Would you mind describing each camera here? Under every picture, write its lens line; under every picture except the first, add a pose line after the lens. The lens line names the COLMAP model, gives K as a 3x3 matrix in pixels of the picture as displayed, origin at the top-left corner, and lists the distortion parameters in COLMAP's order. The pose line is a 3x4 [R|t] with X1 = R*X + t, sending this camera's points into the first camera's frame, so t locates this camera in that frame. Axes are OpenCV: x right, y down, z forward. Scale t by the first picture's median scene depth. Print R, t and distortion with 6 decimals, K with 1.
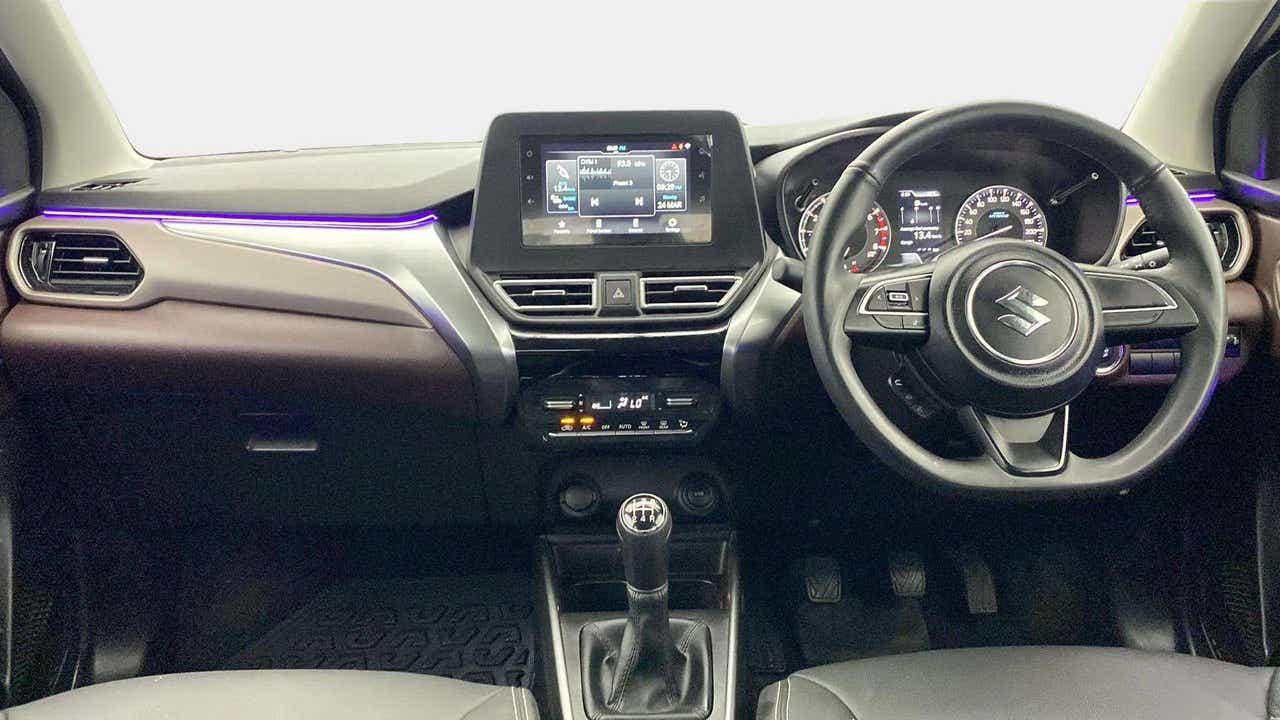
lens RADIAL K [[1117.7, 0, 639.5], [0, 1117.7, 320.2], [0, 0, 1]] dist [0.093888, -0.175679]
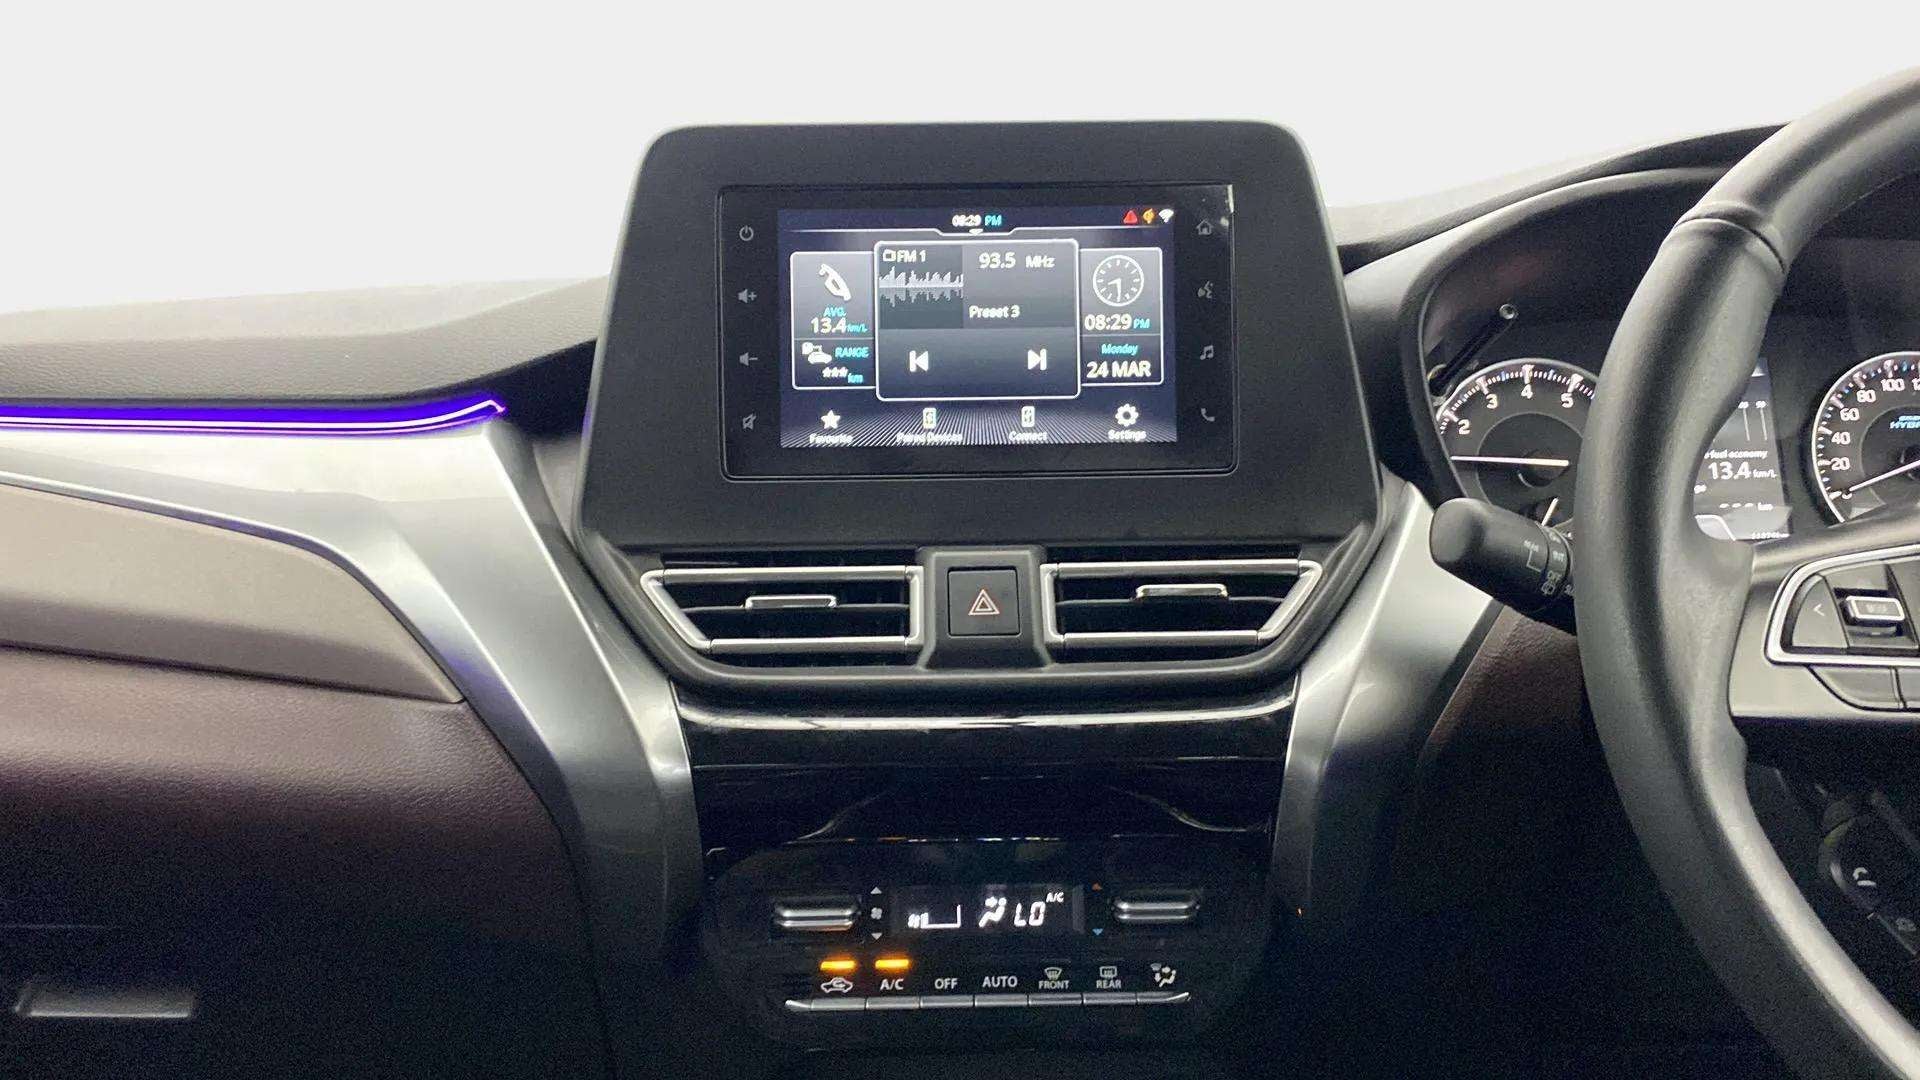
lens RADIAL K [[1587.6, 0, 966.4], [0, 1587.6, 475.1], [0, 0, 1]] dist [0.094299, -0.147713]
pose [[0.999965, 0.003287, 0.007649, -0.028123], [-0.002265, 0.991515, -0.129974, 0.001541], [-0.008012, 0.129952, 0.991488, 0.477154]]
